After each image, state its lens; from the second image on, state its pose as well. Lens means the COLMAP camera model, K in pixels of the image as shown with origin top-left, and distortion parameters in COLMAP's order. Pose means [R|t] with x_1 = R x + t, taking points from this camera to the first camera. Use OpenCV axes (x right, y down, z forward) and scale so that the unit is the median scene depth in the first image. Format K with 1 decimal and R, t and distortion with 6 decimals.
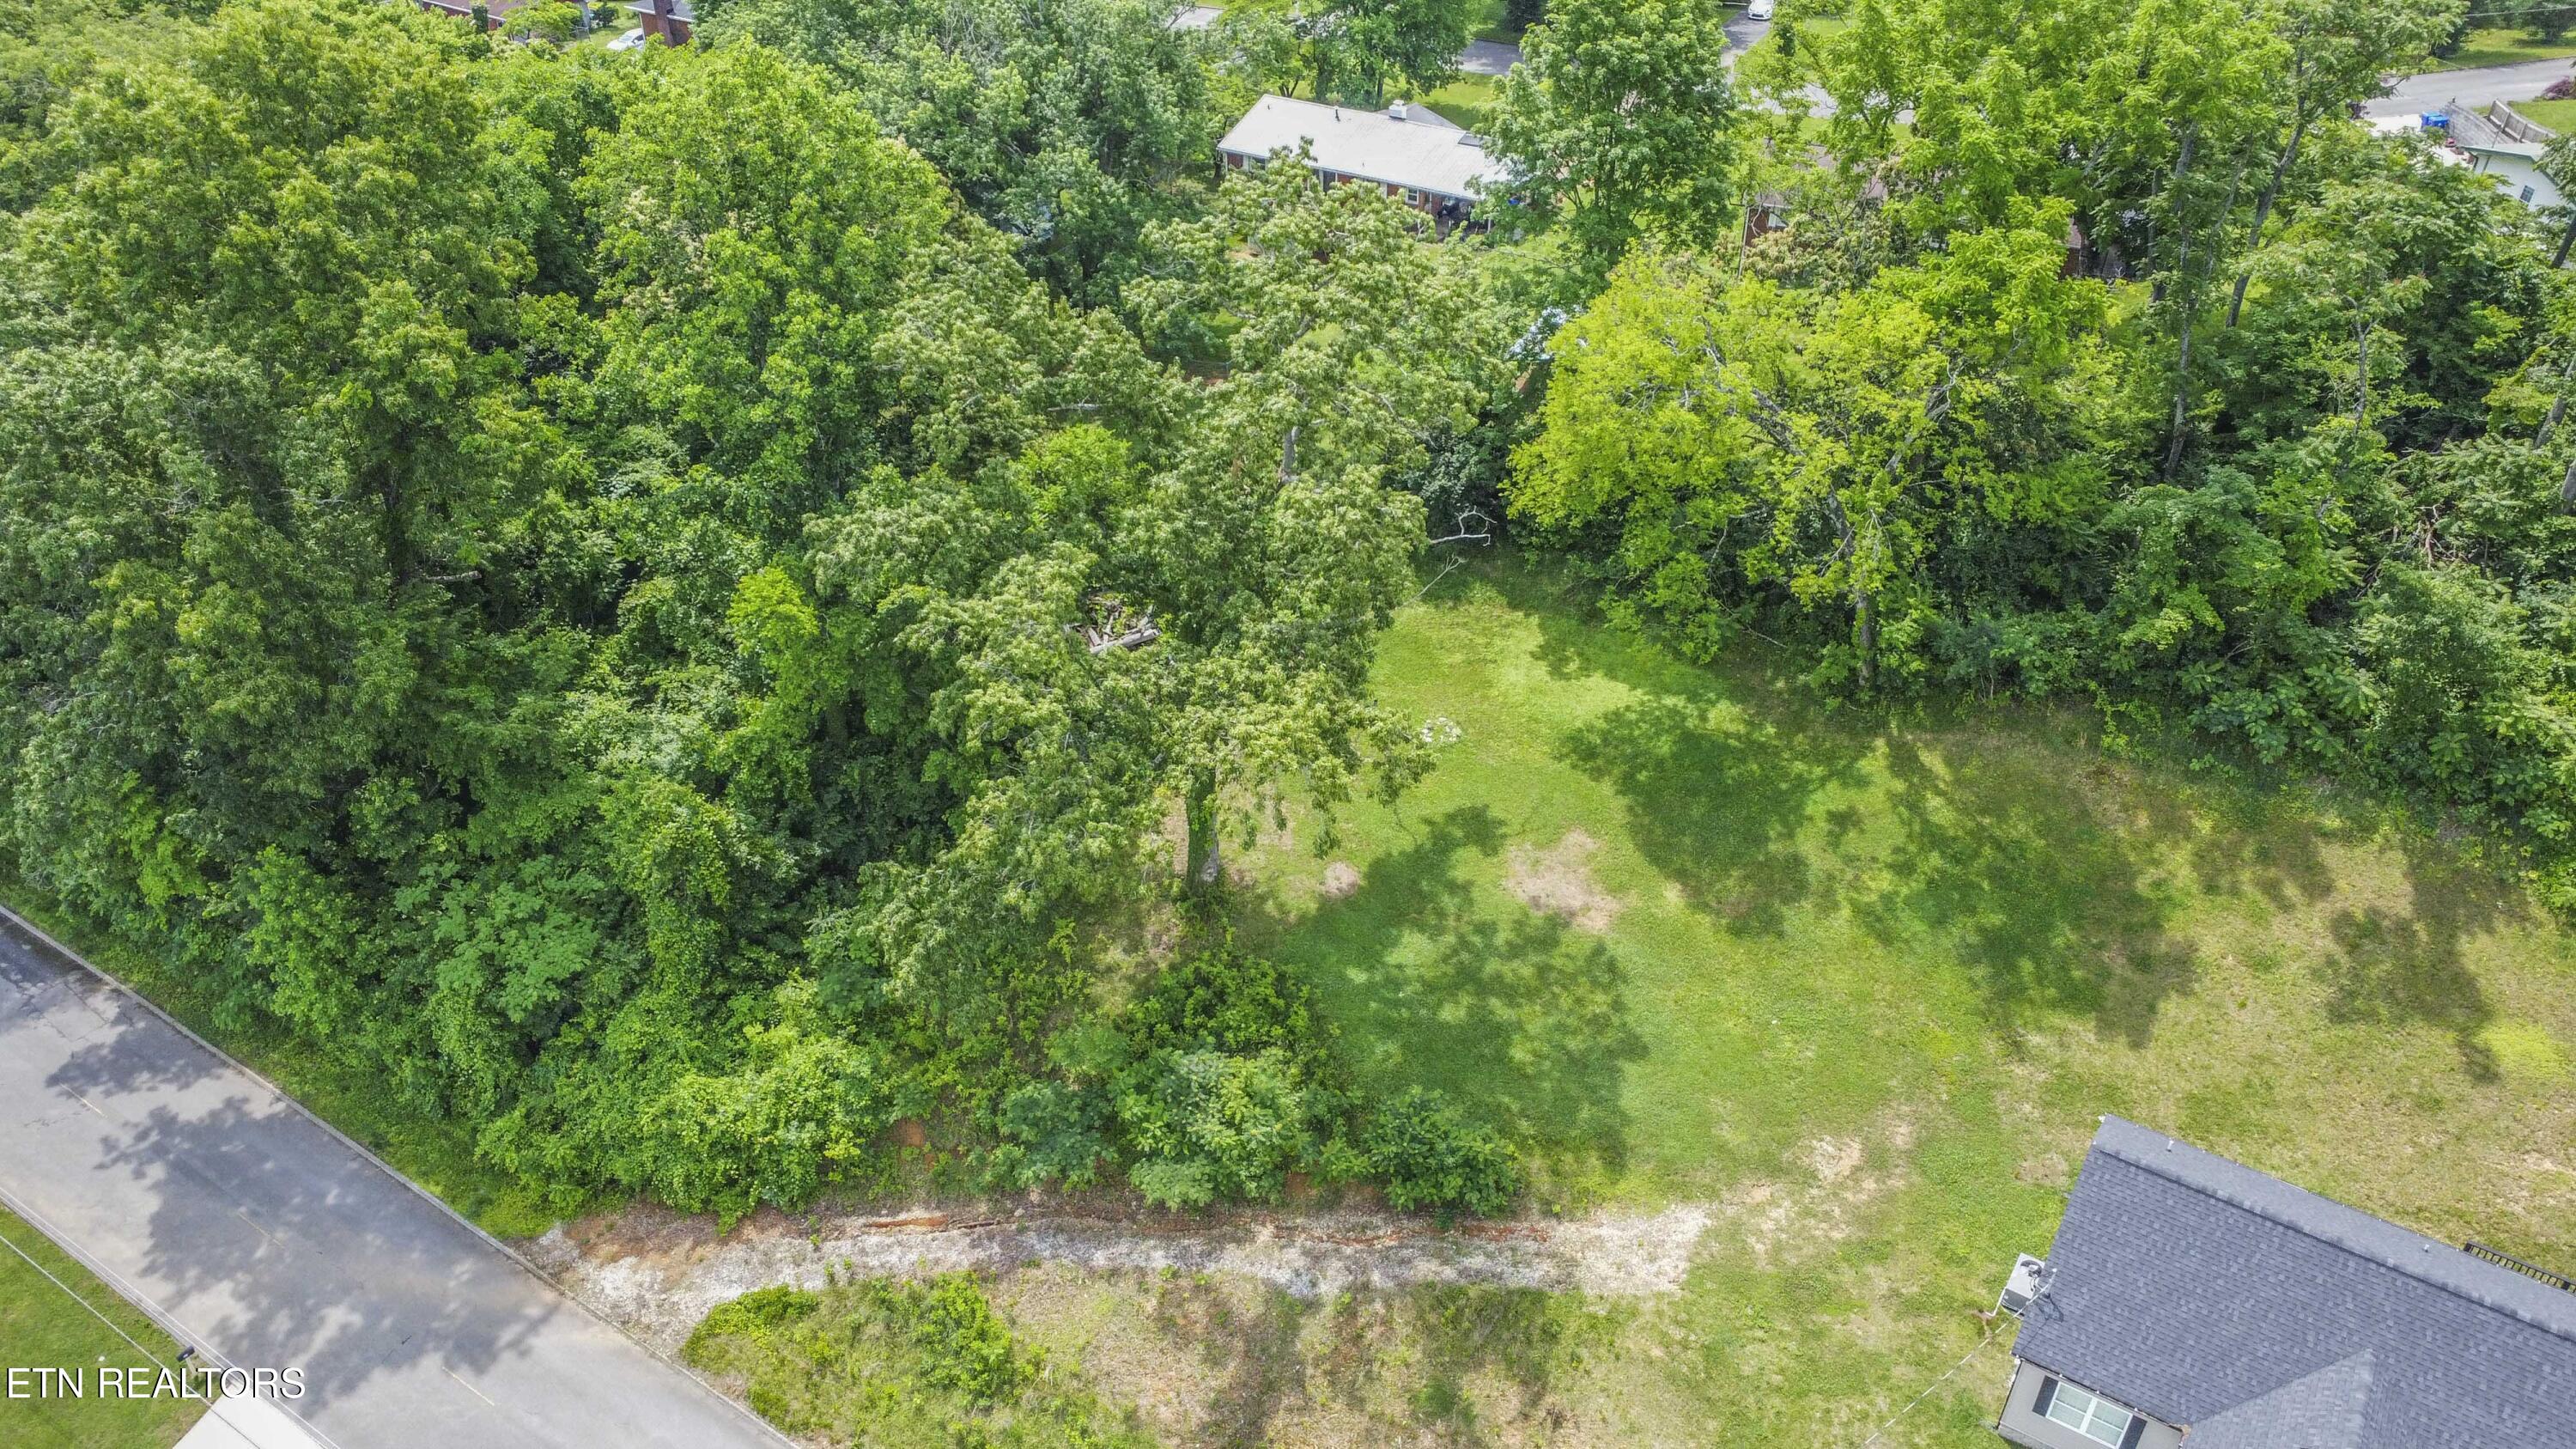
lens RADIAL K [[1915.2, 0, 1282.0], [0, 1915.2, 736.5], [0, 0, 1]] dist [-0.141998, 0.210574]
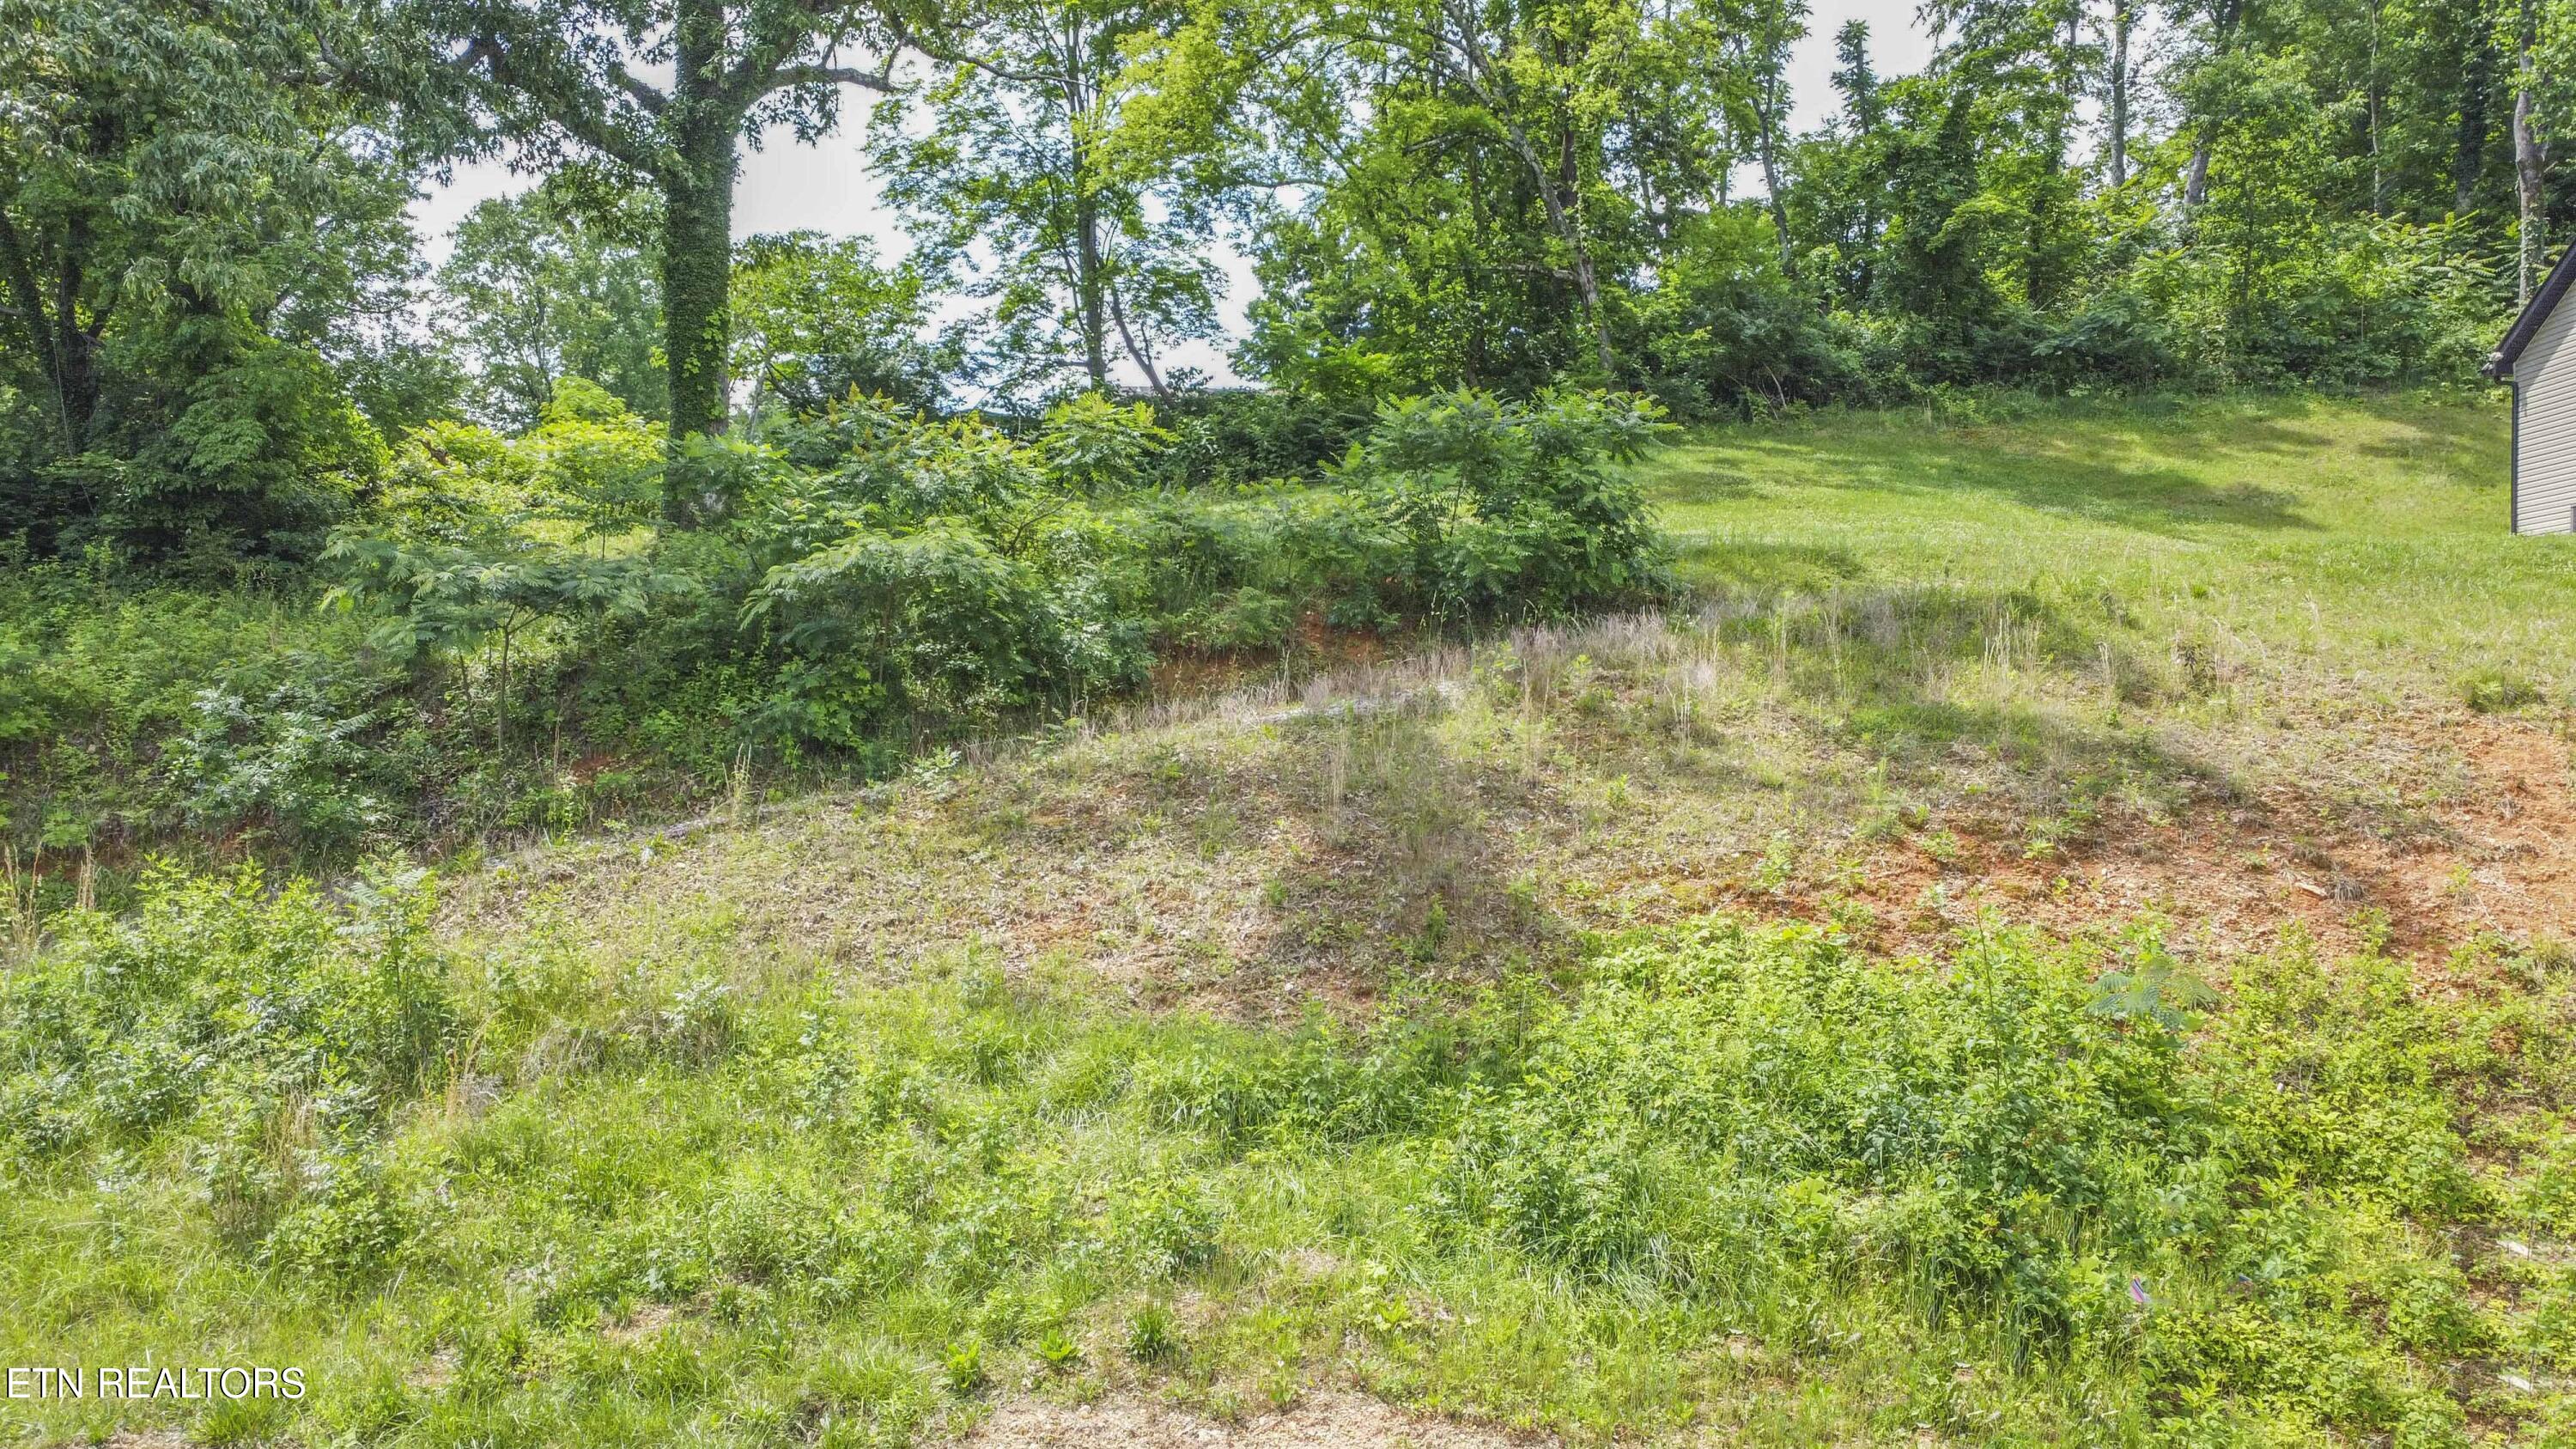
lens RADIAL K [[1915.2, 0, 1286.4], [0, 1915.2, 727.4], [0, 0, 1]] dist [-0.141998, 0.210574]
pose [[0.871048, 0.004770, 0.491175, -0.157148], [0.277095, 0.820882, -0.499371, 0.427723], [-0.405579, 0.571078, 0.713706, 0.703193]]
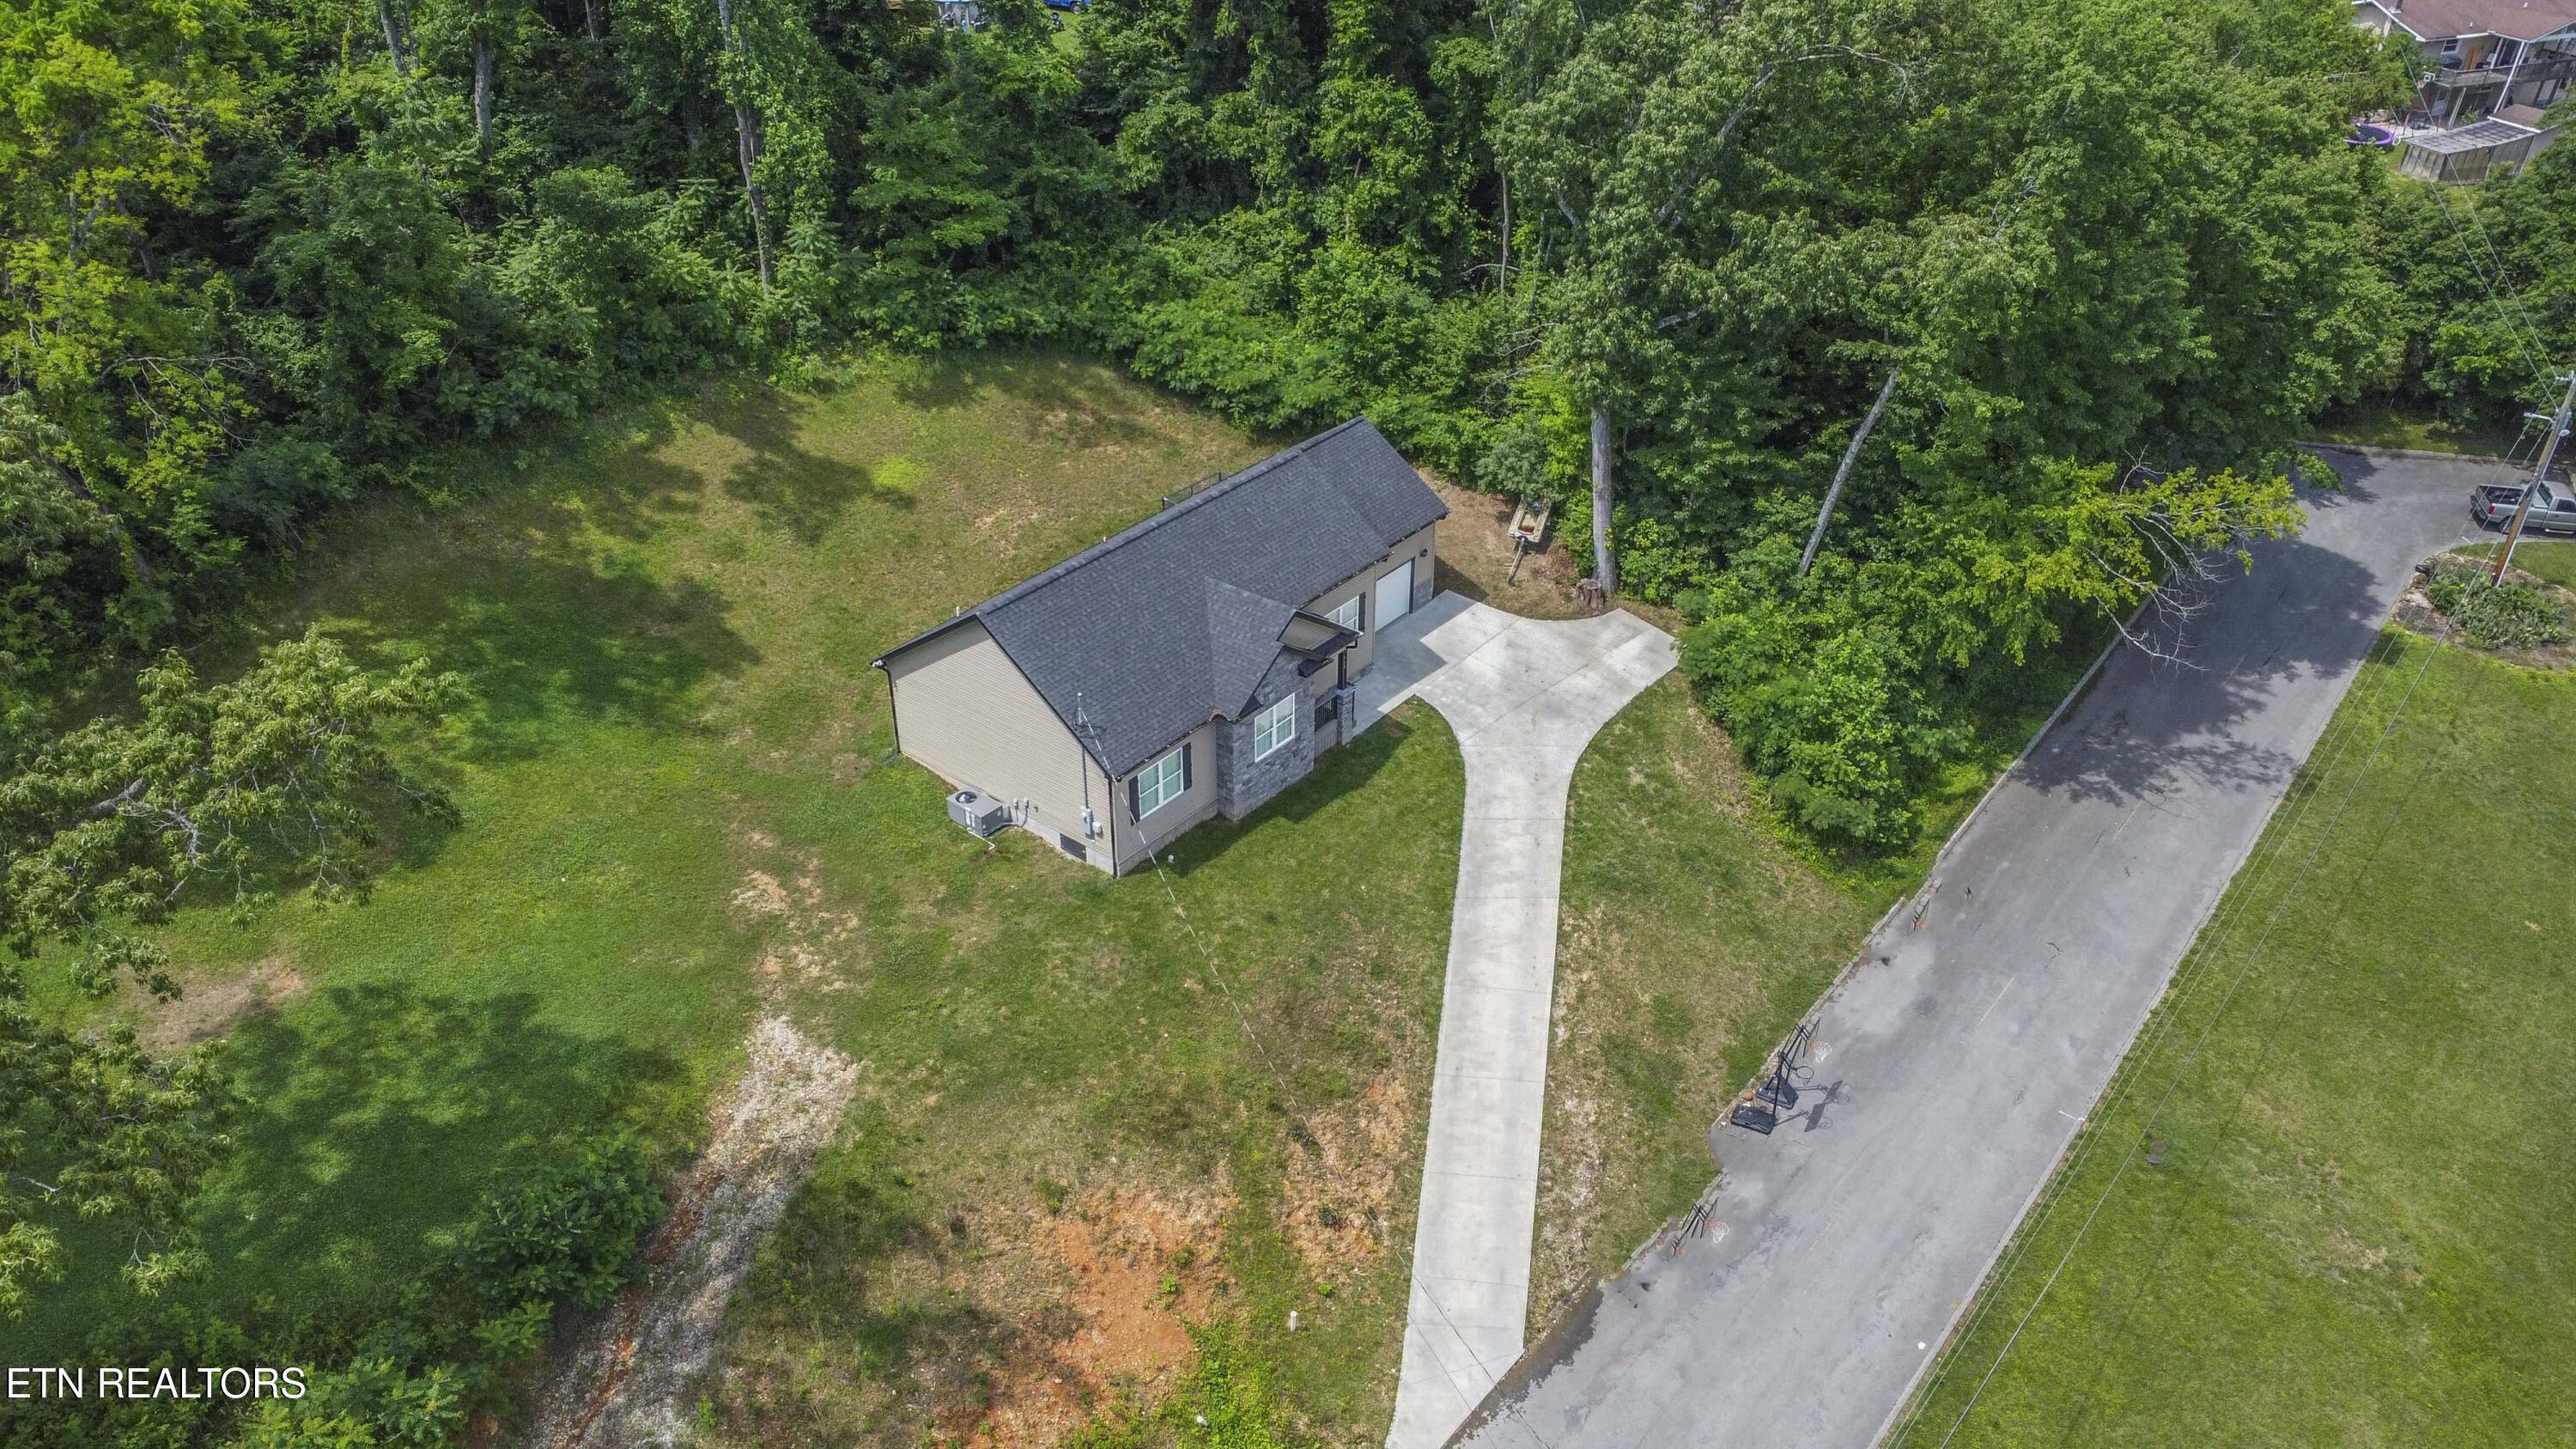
lens RADIAL K [[1915.2, 0, 1284.9], [0, 1915.2, 729.1], [0, 0, 1]] dist [-0.141998, 0.210574]
pose [[0.098916, -0.528165, 0.843361, -0.375455], [0.568642, 0.725509, 0.387664, -0.039141], [-0.816616, 0.441224, 0.372101, 0.397525]]
